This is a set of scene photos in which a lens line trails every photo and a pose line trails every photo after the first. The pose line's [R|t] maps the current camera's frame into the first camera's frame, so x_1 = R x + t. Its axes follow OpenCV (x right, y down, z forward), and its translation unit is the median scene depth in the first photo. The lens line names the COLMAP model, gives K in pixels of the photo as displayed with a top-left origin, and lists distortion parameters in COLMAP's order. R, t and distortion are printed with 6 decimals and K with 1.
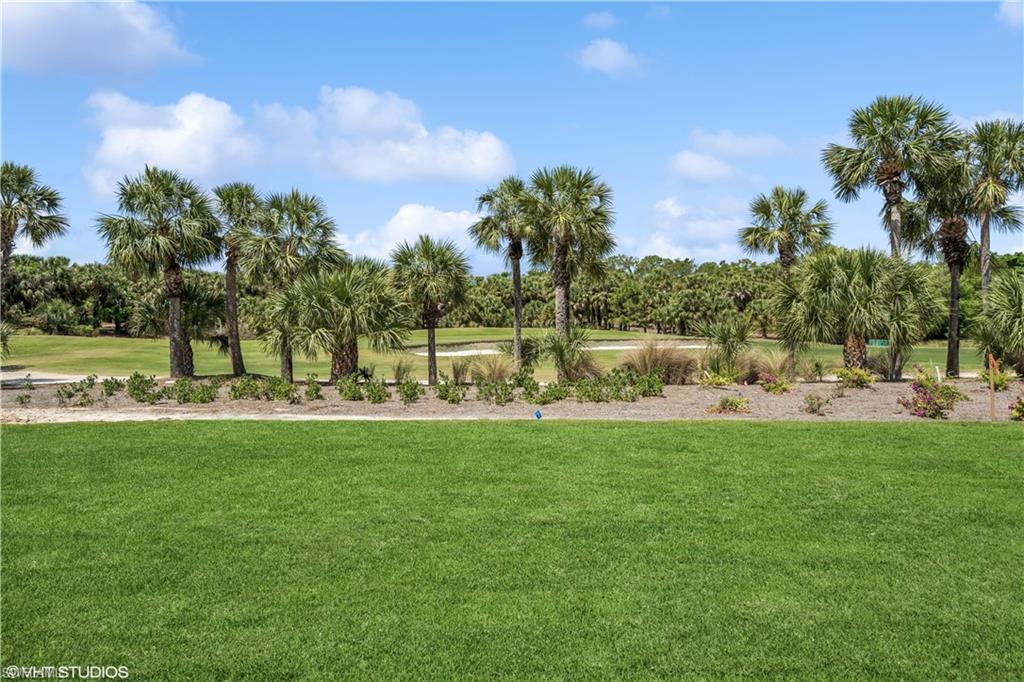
lens RADIAL K [[705.2, 0, 512.0], [0, 705.2, 341.0], [0, 0, 1]] dist [0.008272, 0.001947]
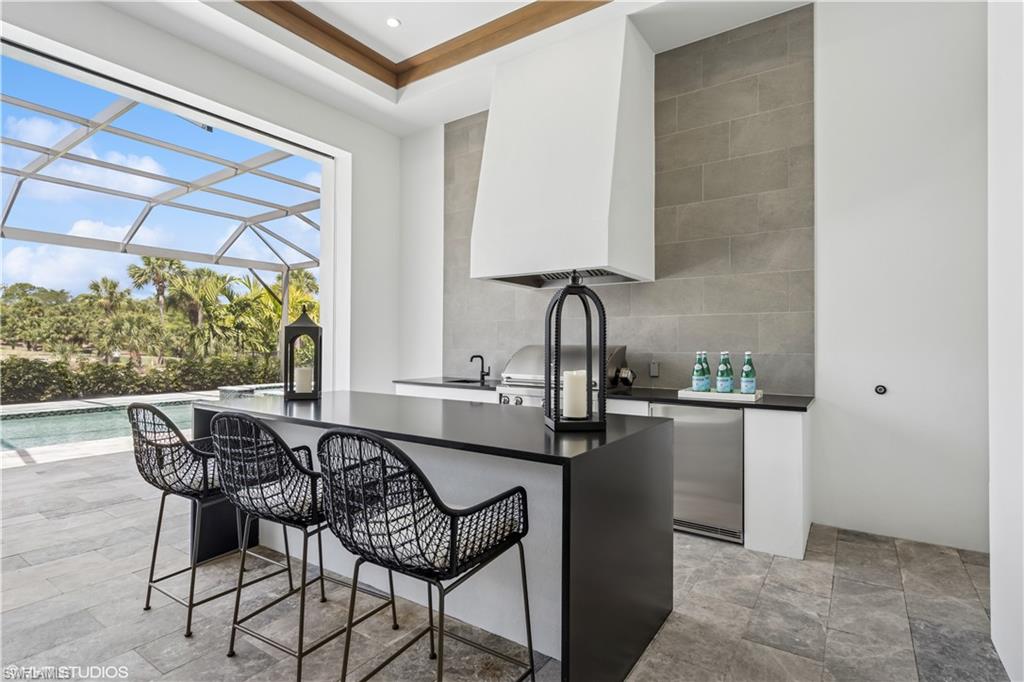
lens RADIAL K [[501.5, 0, 512.0], [0, 501.5, 341.0], [0, 0, 1]] dist [0.000630, -0.000207]
pose [[0.567534, 0.022714, 0.823036, -0.031993], [0.004261, 0.999525, -0.030524, 0.002428], [-0.823339, 0.020831, 0.567168, -0.181564]]
